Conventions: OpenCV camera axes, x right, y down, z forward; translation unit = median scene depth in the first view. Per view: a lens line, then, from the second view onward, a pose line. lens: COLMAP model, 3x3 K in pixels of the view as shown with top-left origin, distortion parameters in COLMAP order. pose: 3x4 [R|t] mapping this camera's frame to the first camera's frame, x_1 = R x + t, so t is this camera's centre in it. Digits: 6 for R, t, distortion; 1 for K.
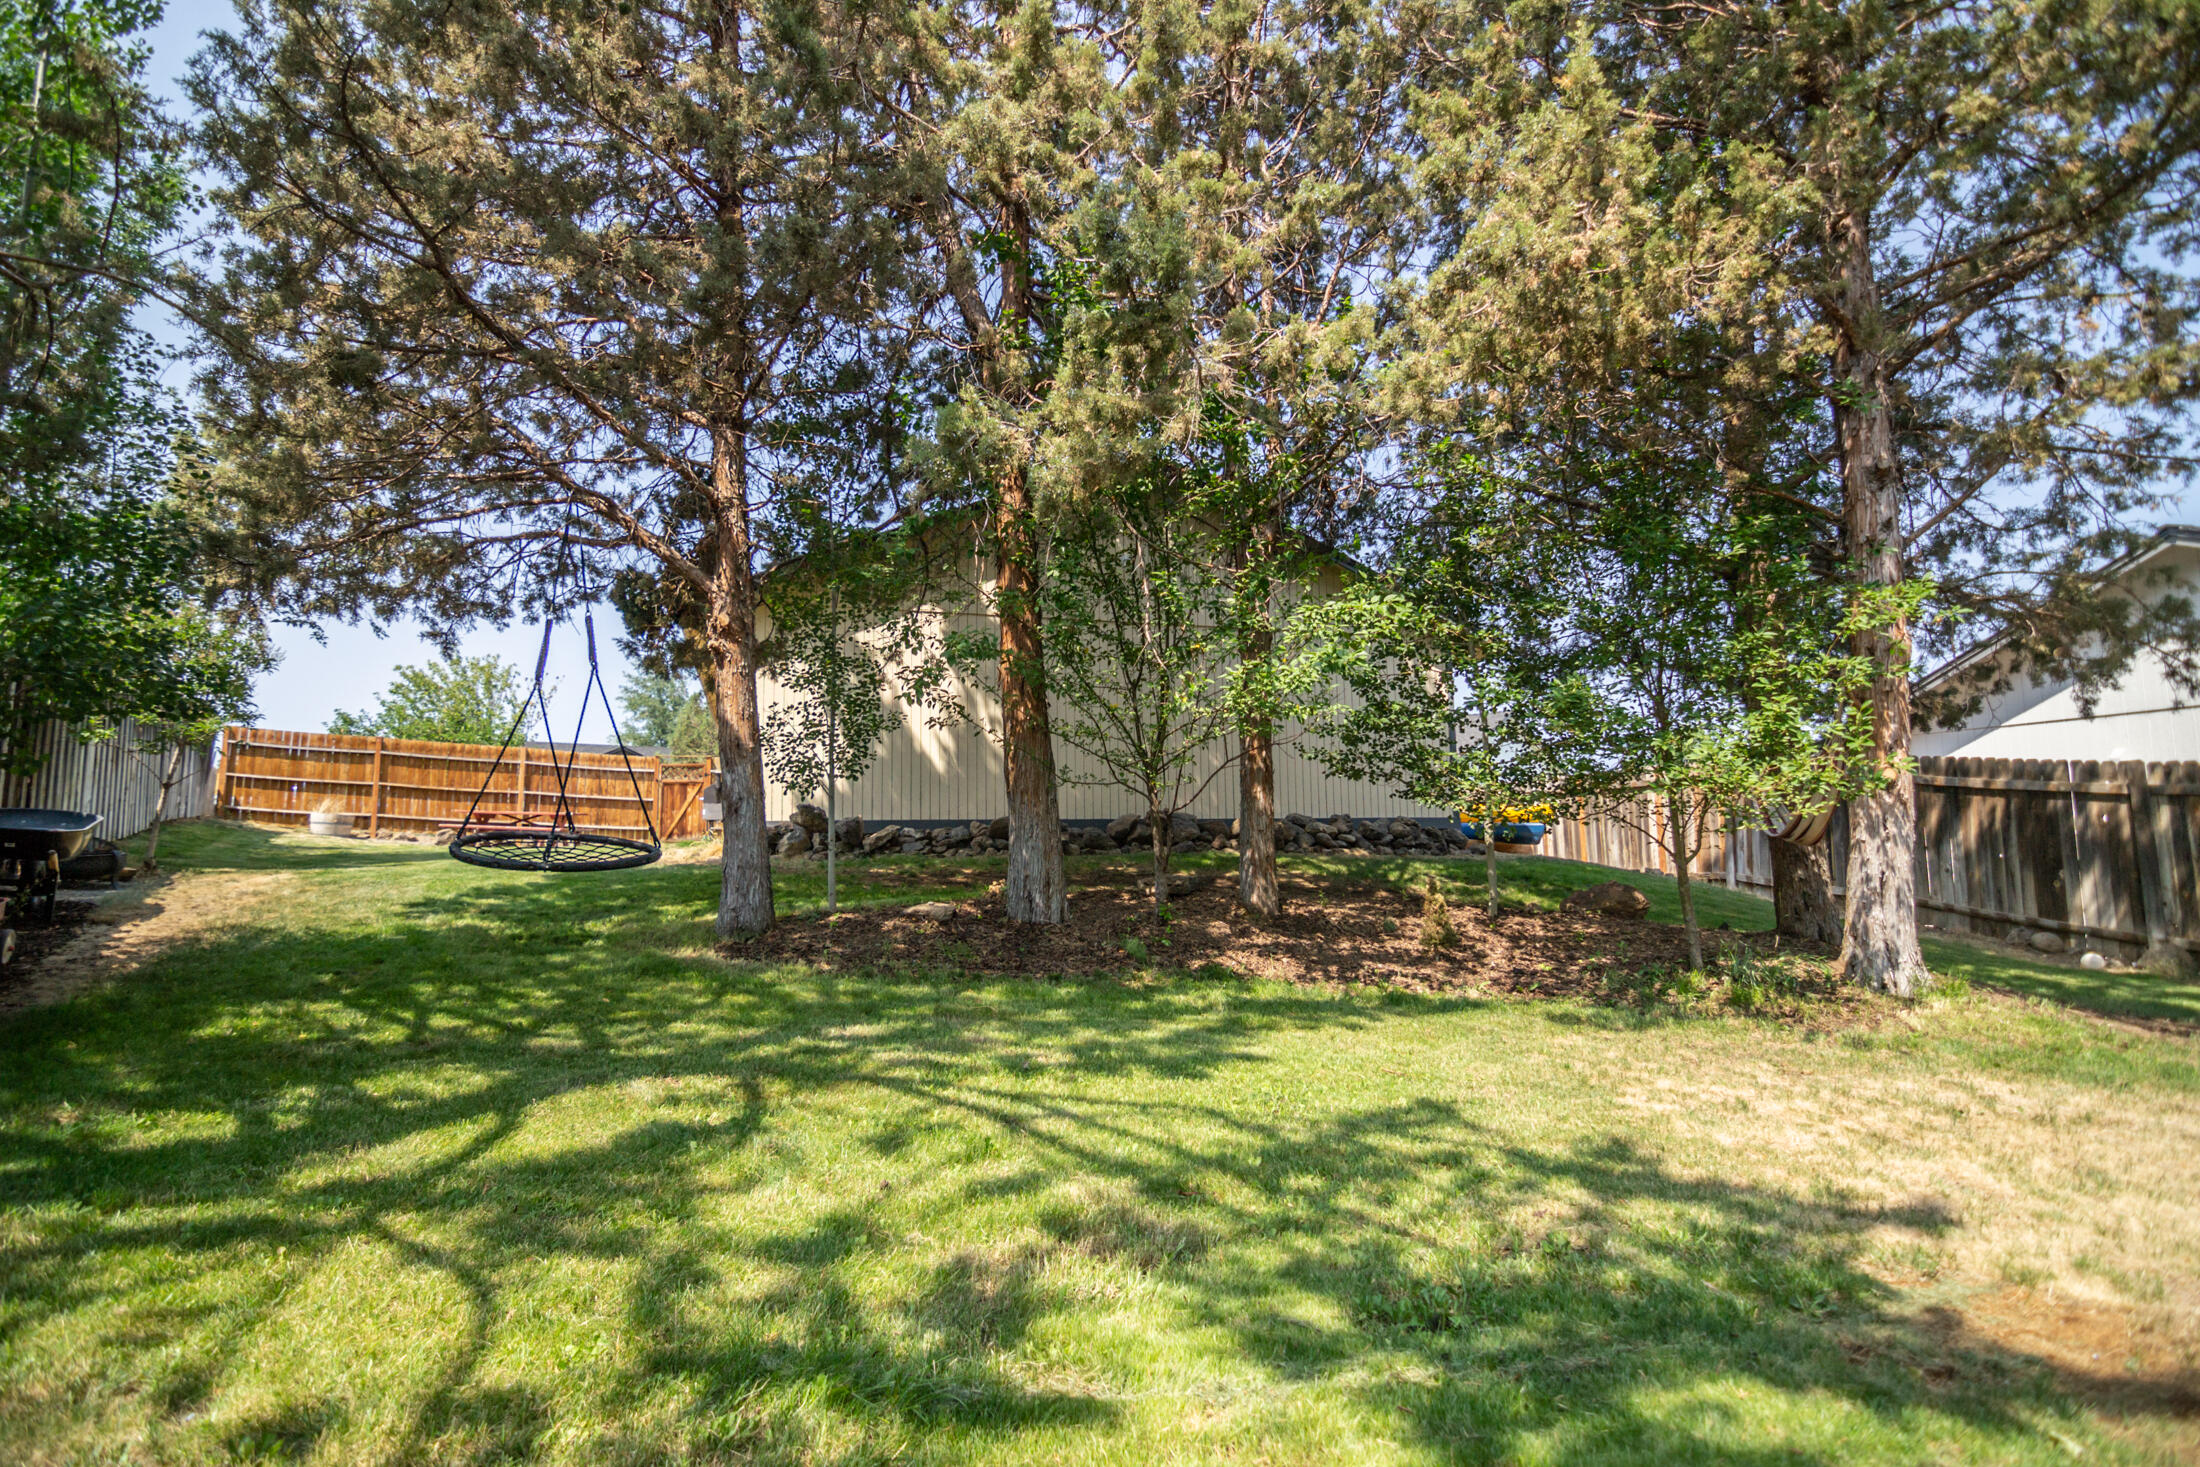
lens RADIAL K [[1136.2, 0, 1096.4], [0, 1136.2, 720.1], [0, 0, 1]] dist [0.001620, -0.000989]
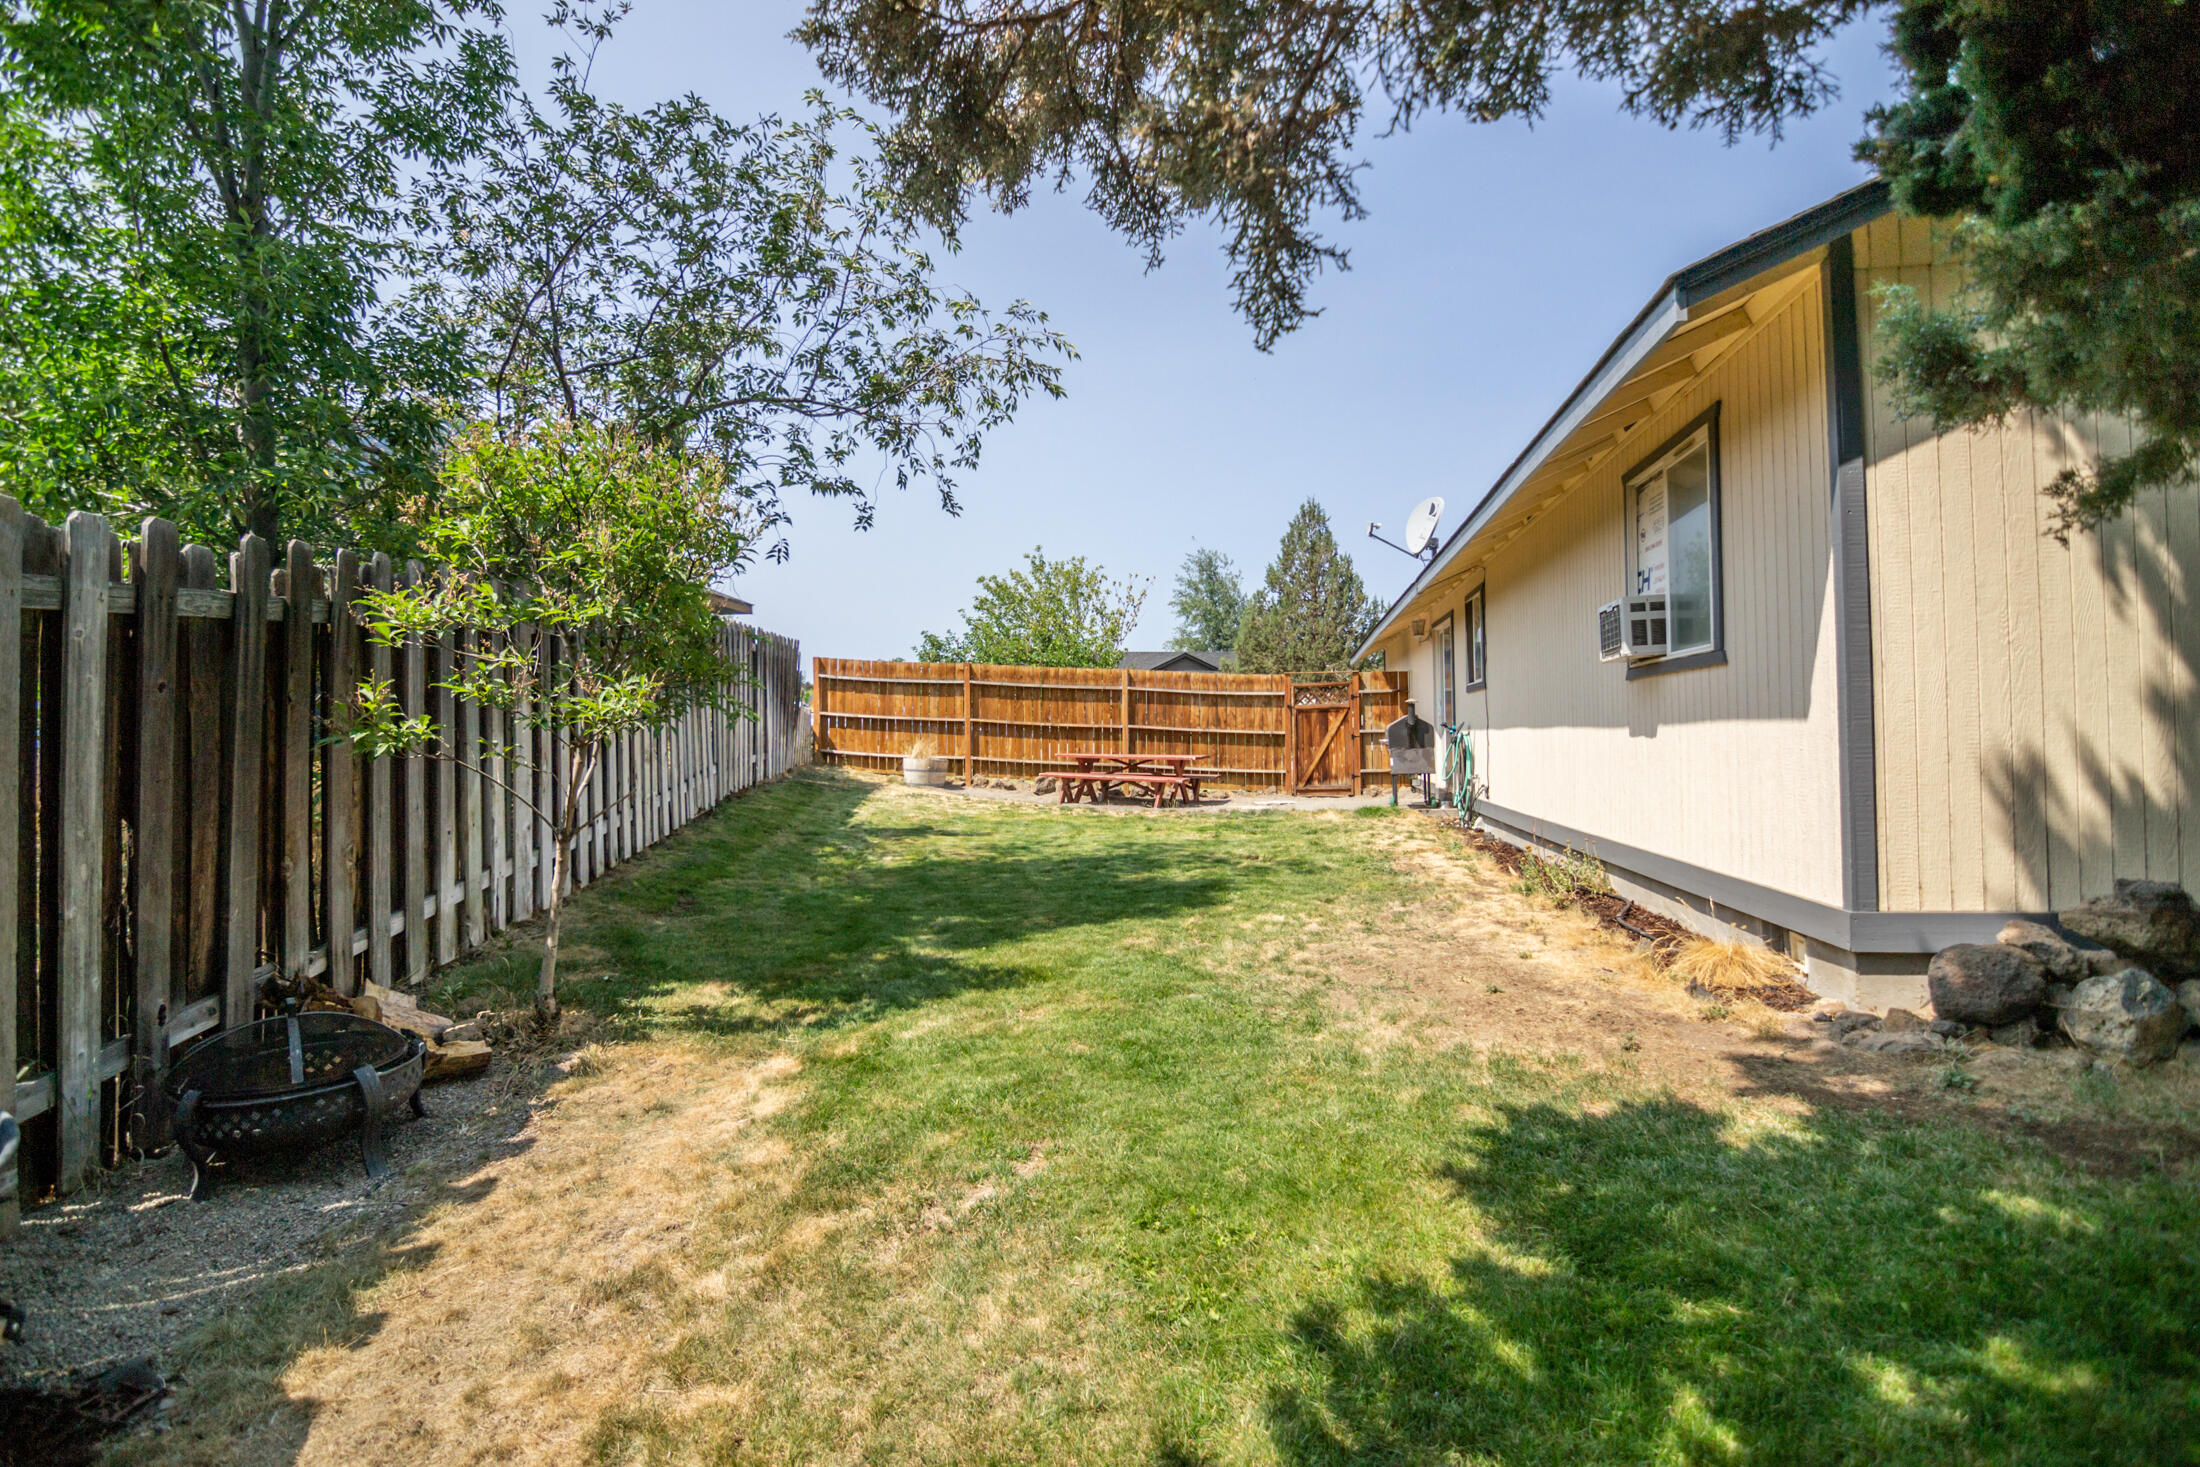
lens RADIAL K [[1136.2, 0, 1096.4], [0, 1136.2, 720.1], [0, 0, 1]] dist [0.001620, -0.000989]
pose [[0.898434, -0.014111, -0.438882, -0.184733], [0.054773, 0.995279, 0.080126, -0.004781], [0.435679, -0.096027, 0.894965, 0.297959]]
